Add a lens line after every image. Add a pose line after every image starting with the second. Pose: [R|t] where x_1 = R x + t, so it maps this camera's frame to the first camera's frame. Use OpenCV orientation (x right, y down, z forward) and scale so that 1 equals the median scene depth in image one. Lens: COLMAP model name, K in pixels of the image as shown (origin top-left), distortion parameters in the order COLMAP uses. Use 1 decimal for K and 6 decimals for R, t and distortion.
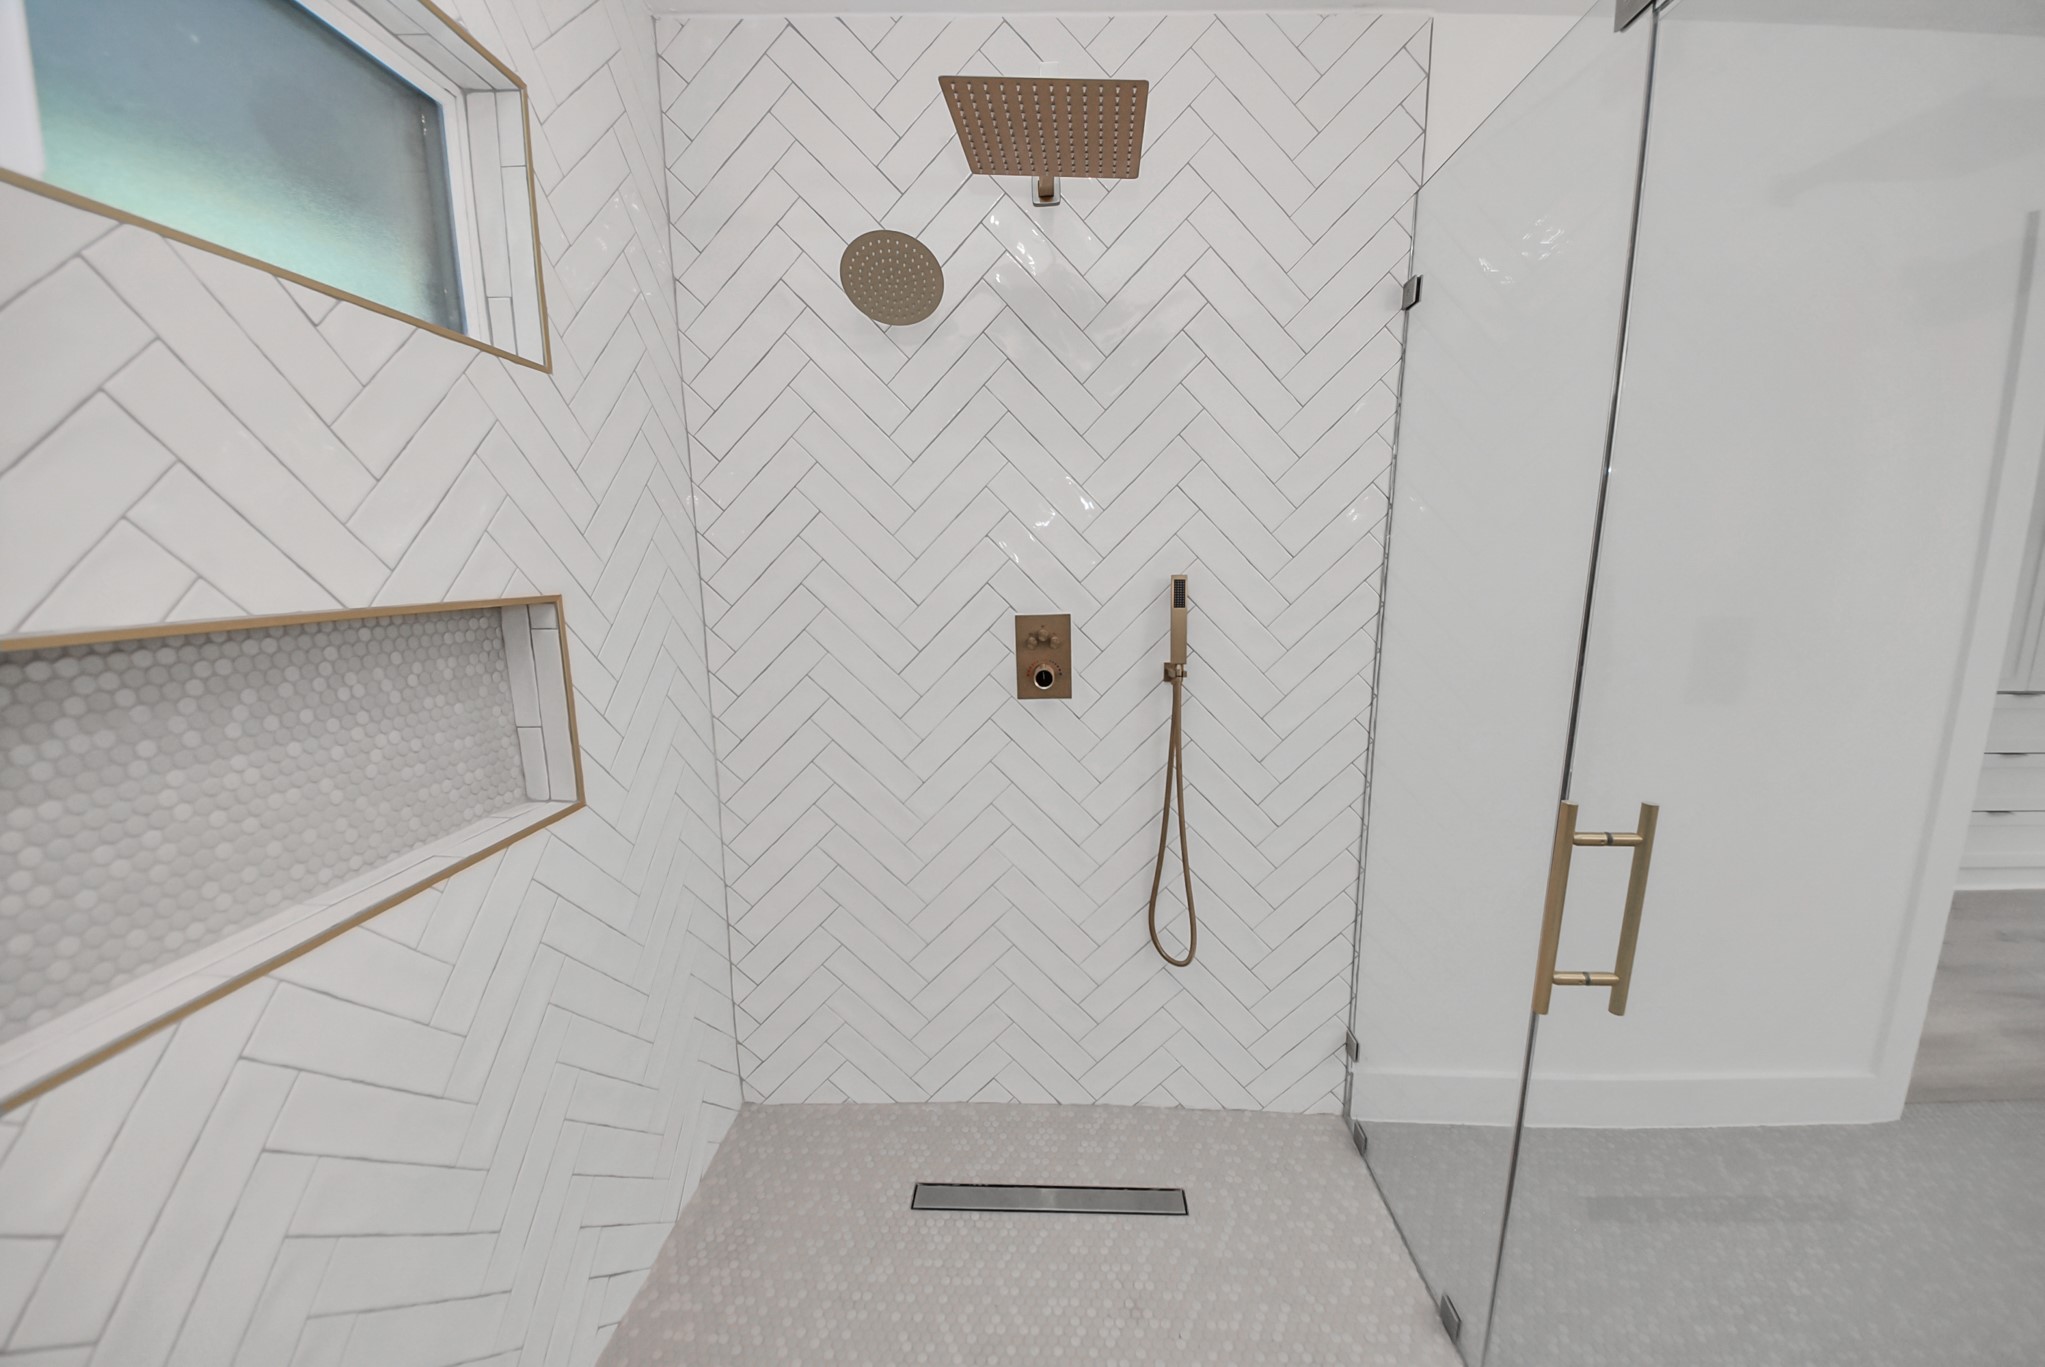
lens RADIAL K [[748.7, 0, 1062.8], [0, 748.7, 688.9], [0, 0, 1]] dist [0.016933, -0.015752]
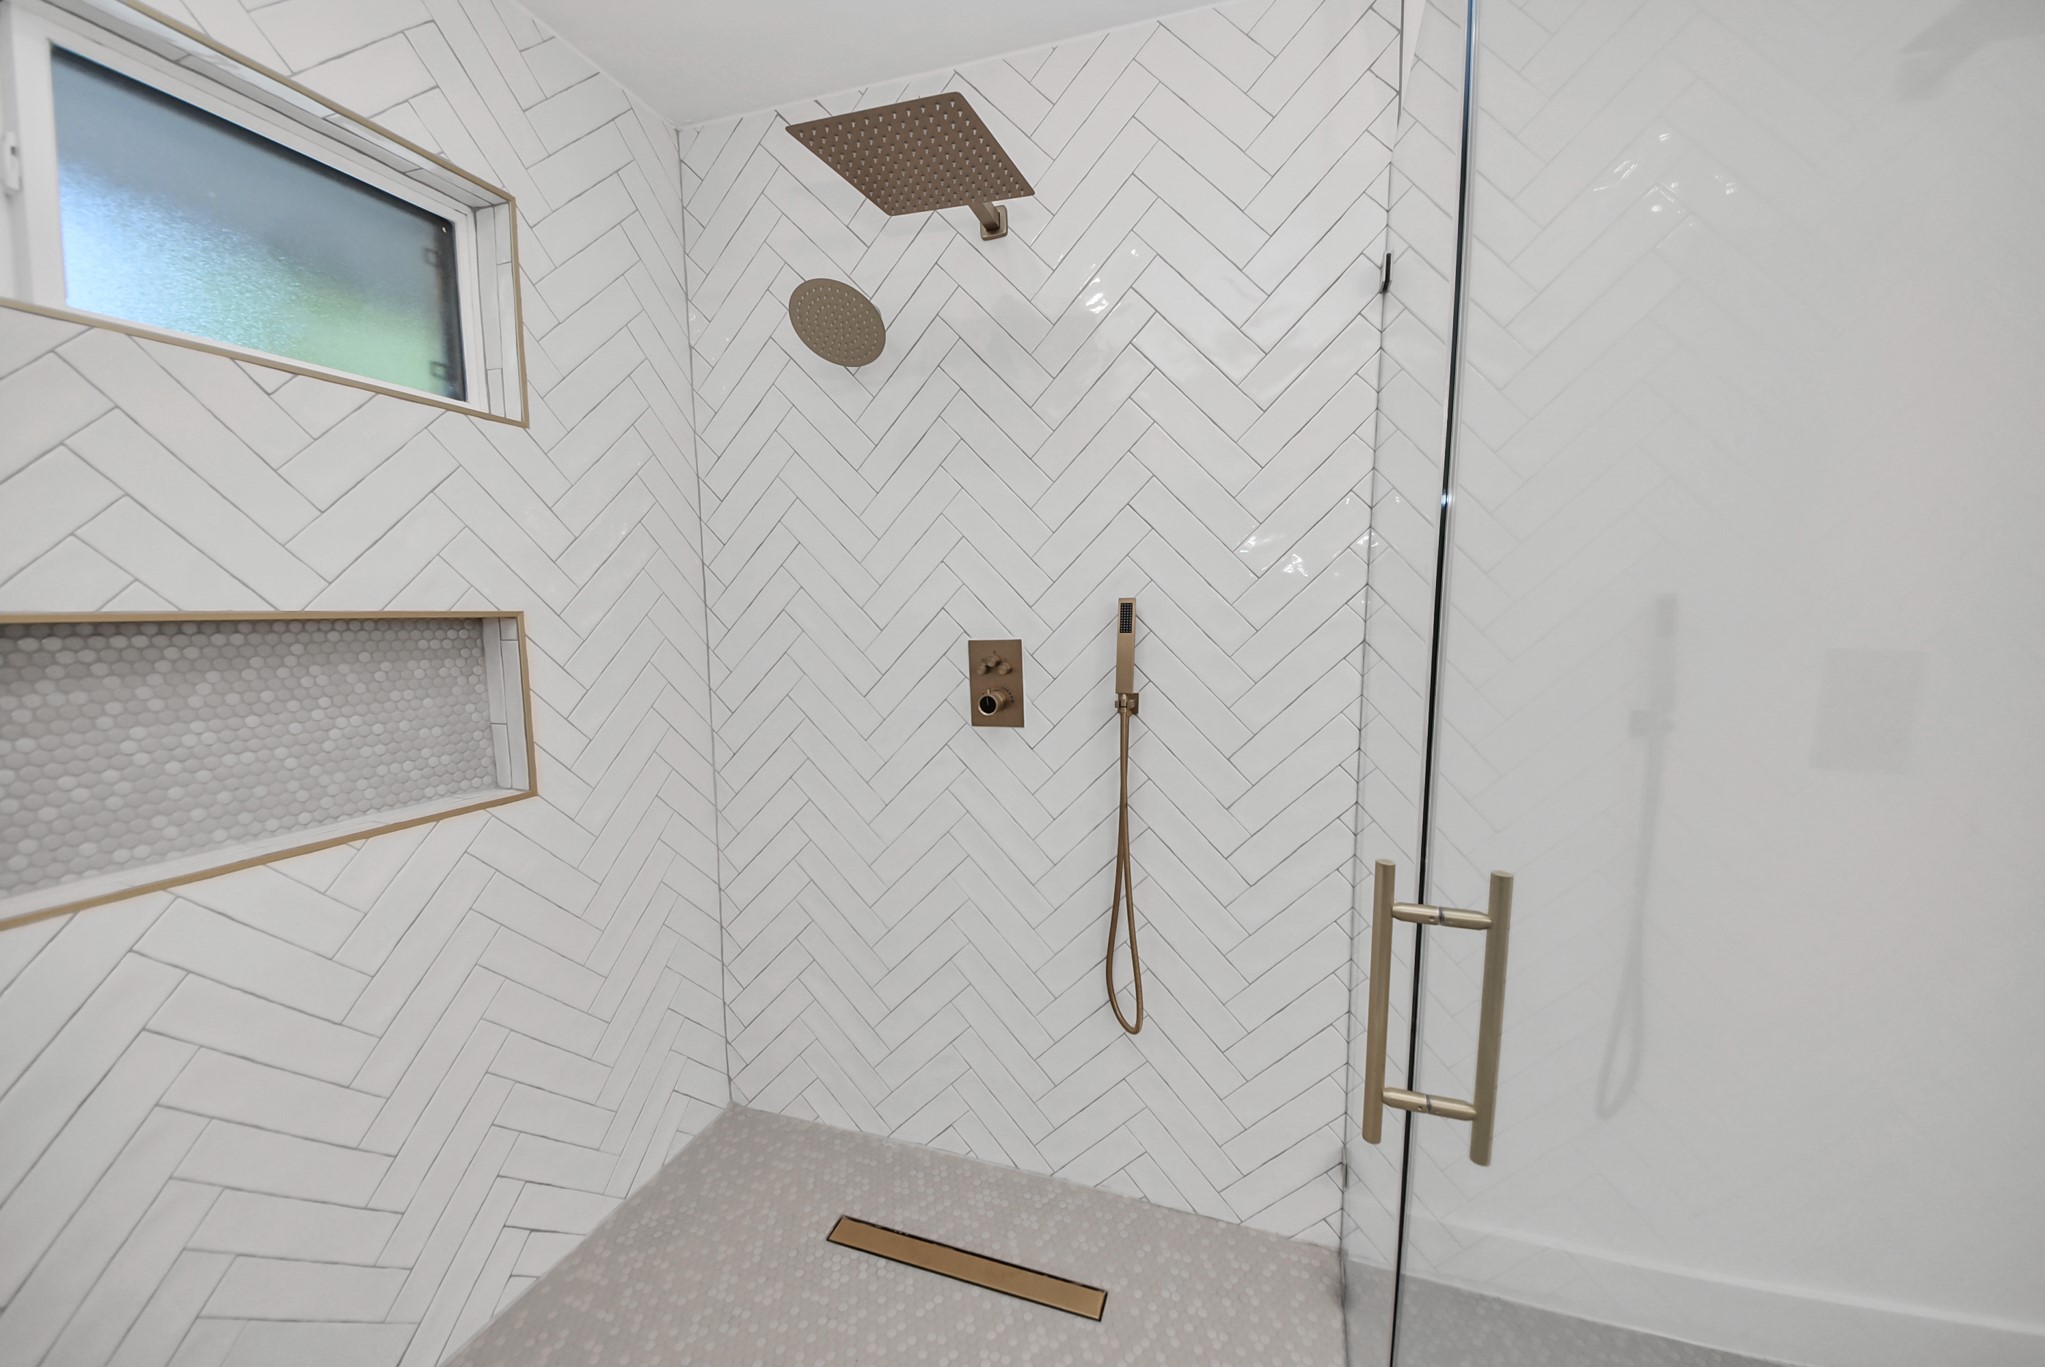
lens RADIAL K [[754.0, 0, 977.4], [0, 754.0, 679.7], [0, 0, 1]] dist [0.020519, -0.019122]
pose [[0.955904, 0.025257, -0.292591, 0.285119], [-0.045786, 0.996929, -0.063528, 0.018876], [0.290088, 0.074123, 0.954125, 0.066215]]
